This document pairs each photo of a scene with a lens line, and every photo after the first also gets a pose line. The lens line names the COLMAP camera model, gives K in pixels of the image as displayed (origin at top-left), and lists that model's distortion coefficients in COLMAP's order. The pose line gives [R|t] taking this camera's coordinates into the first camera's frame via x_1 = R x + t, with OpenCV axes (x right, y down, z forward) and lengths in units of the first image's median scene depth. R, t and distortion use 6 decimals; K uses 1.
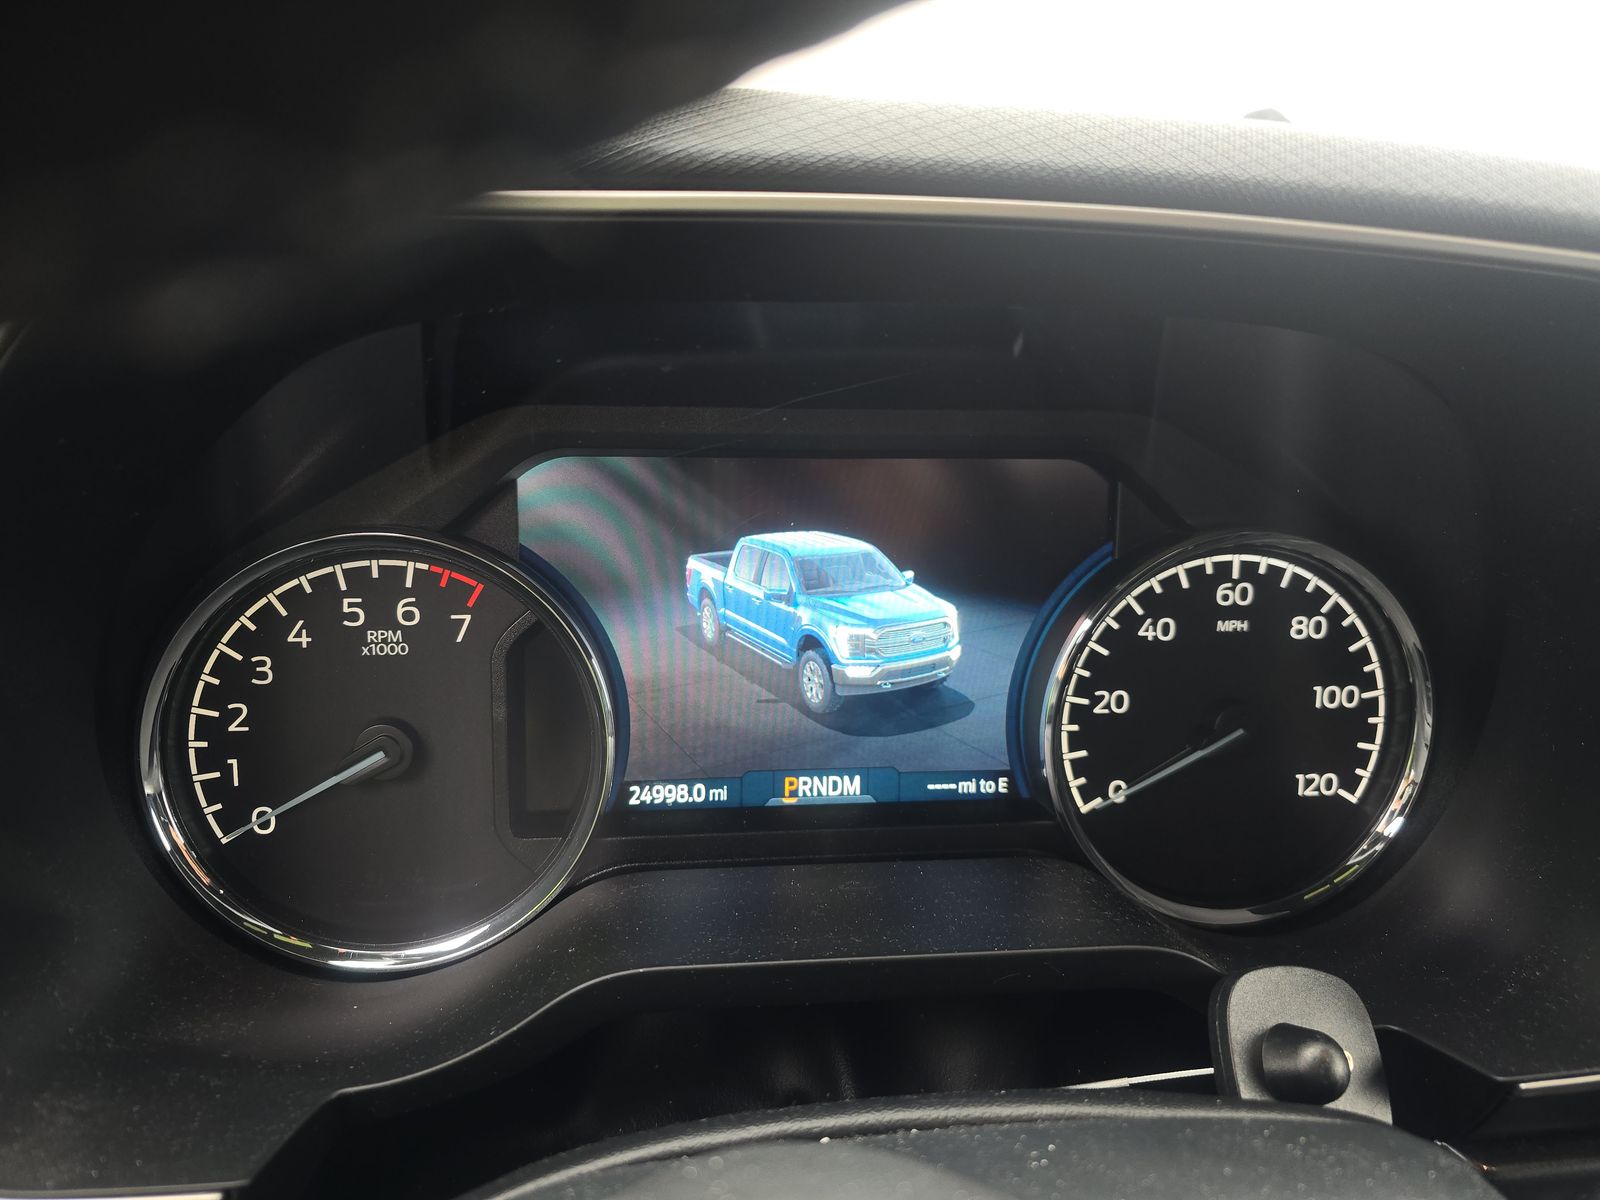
lens RADIAL K [[1109.2, 0, 710.1], [0, 1109.2, 598.6], [0, 0, 1]] dist [0.033506, -0.041276]
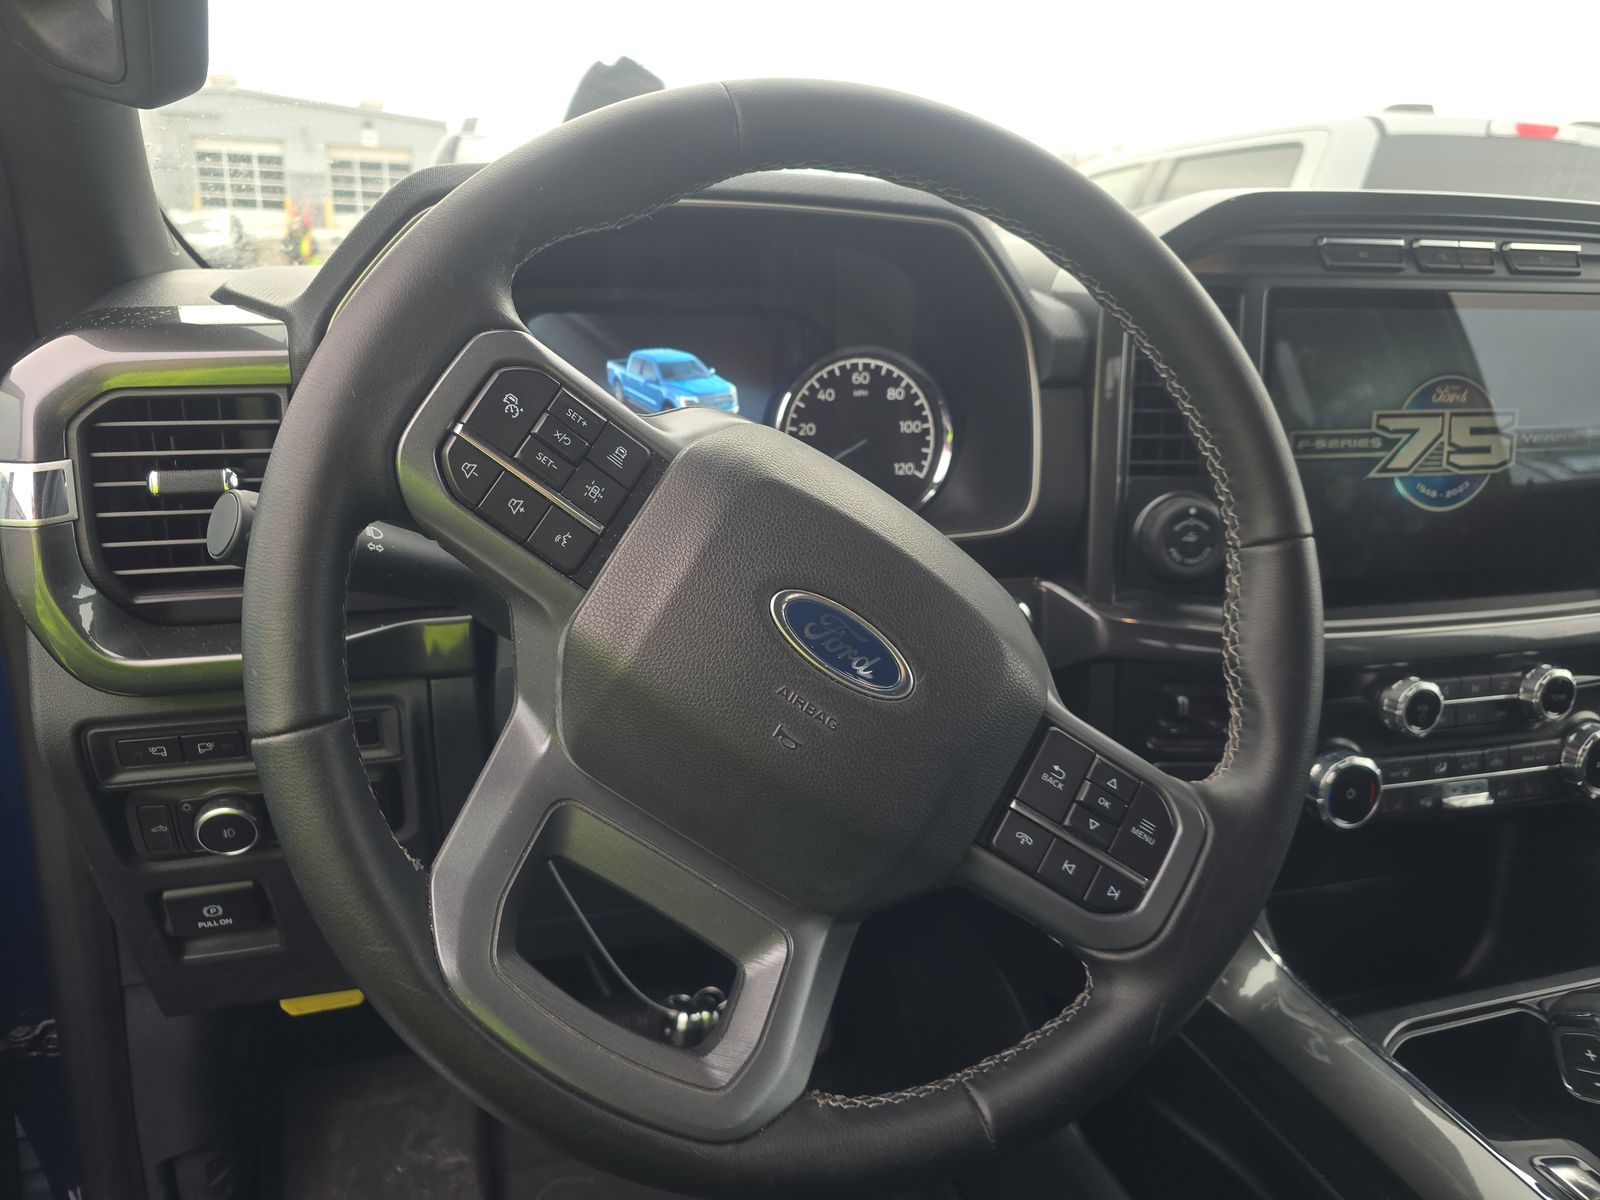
lens RADIAL K [[1109.2, 0, 766.1], [0, 1109.2, 601.3], [0, 0, 1]] dist [0.033506, -0.041276]
pose [[0.989982, -0.041192, 0.135049, -0.025089], [0.032387, 0.997244, 0.066755, 0.281828], [-0.137427, -0.061712, 0.988588, -1.156782]]
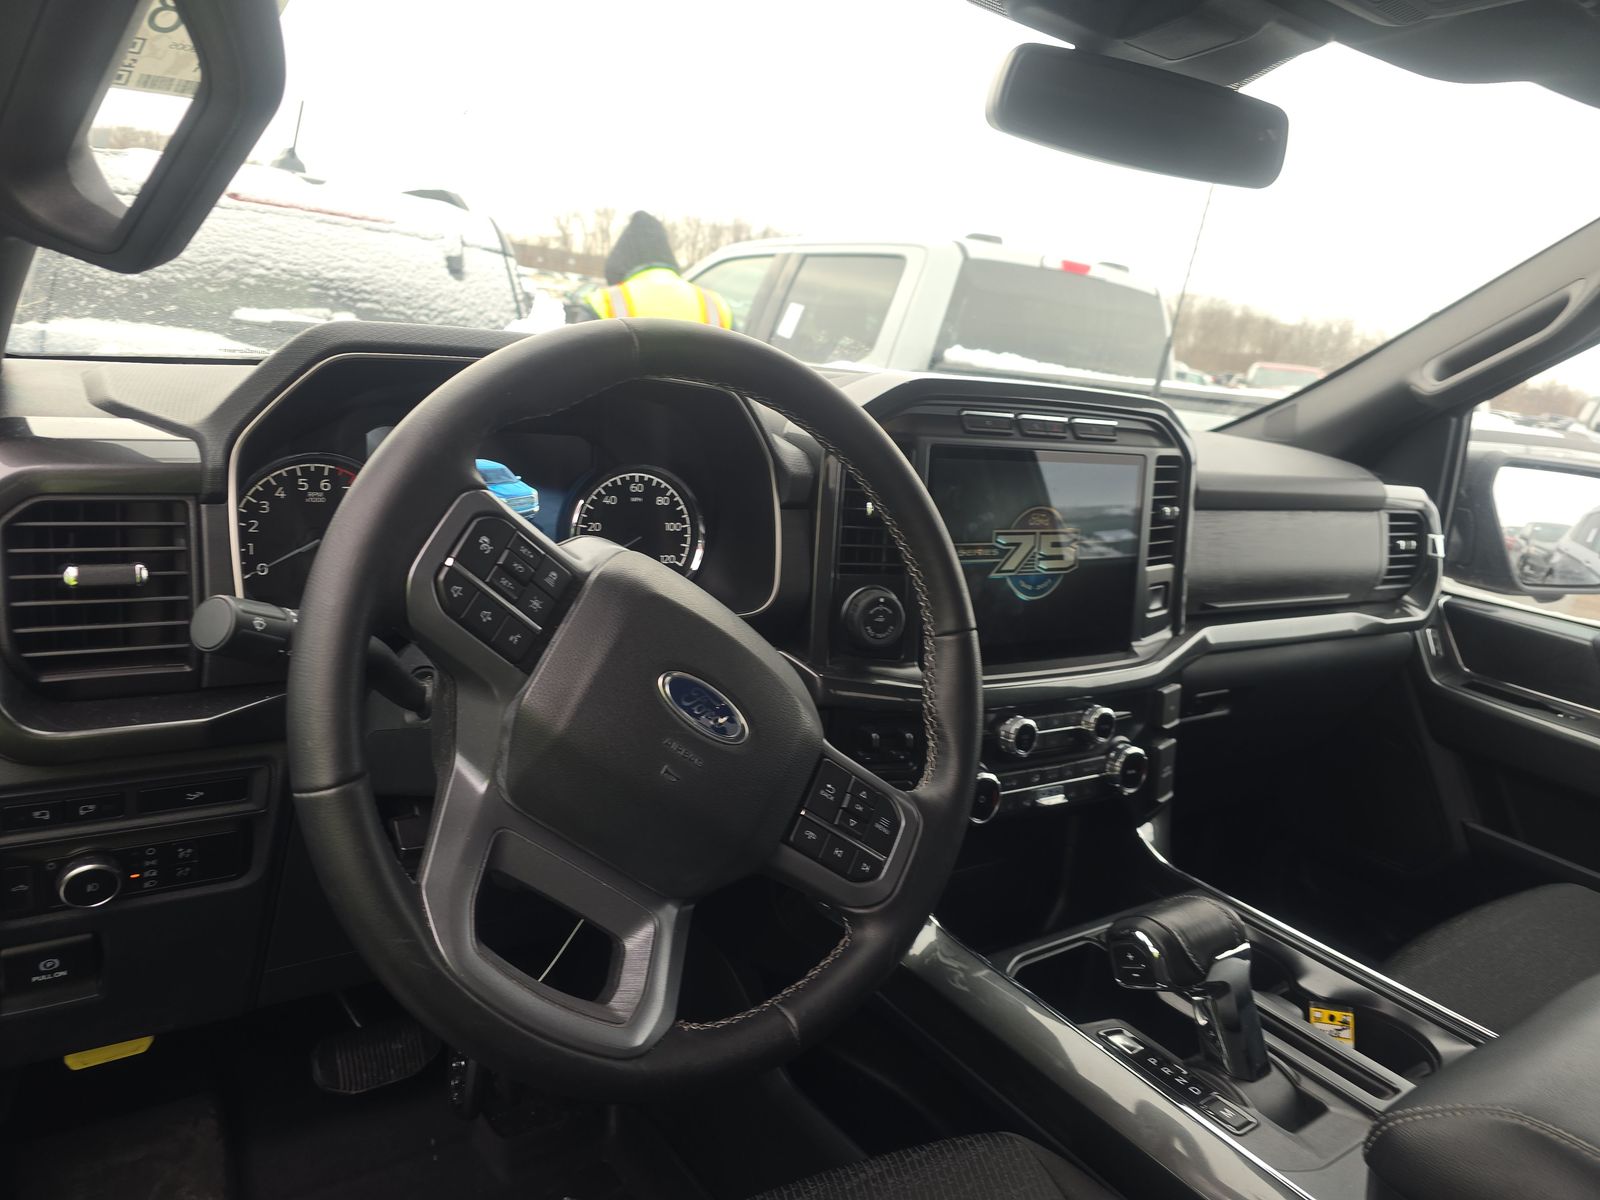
lens RADIAL K [[1109.2, 0, 784.1], [0, 1109.2, 608.8], [0, 0, 1]] dist [0.033506, -0.041276]
pose [[0.883528, -0.030550, 0.467381, -0.497585], [0.009969, 0.998871, 0.046447, 0.170603], [-0.468272, -0.036378, 0.882835, -1.599523]]
